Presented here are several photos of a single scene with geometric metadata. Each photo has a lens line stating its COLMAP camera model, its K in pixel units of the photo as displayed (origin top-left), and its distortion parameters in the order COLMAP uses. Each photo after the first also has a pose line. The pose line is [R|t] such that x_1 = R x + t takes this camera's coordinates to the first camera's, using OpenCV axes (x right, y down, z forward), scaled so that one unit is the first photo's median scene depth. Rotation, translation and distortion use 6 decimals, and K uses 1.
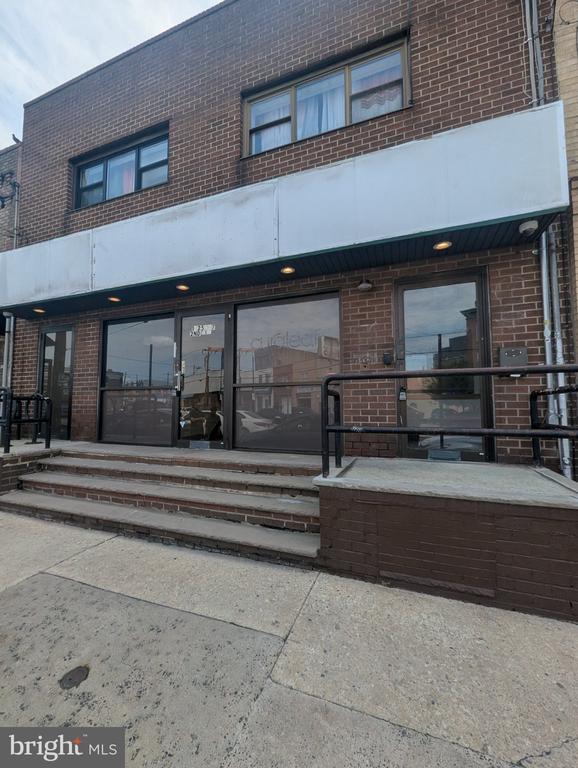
lens RADIAL K [[321.9, 0, 287.7], [0, 321.9, 385.7], [0, 0, 1]] dist [-0.003363, 0.000206]
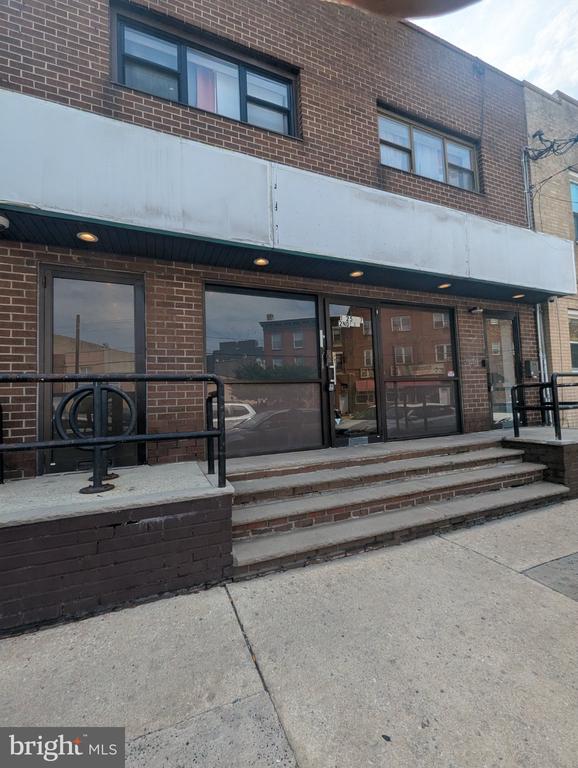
lens RADIAL K [[321.9, 0, 287.7], [0, 321.9, 385.7], [0, 0, 1]] dist [-0.003363, 0.000206]
pose [[0.731983, 0.006198, 0.681295, -1.245312], [-0.008195, 0.999966, -0.000292, 0.023509], [-0.681274, -0.005370, 0.732009, 0.506088]]
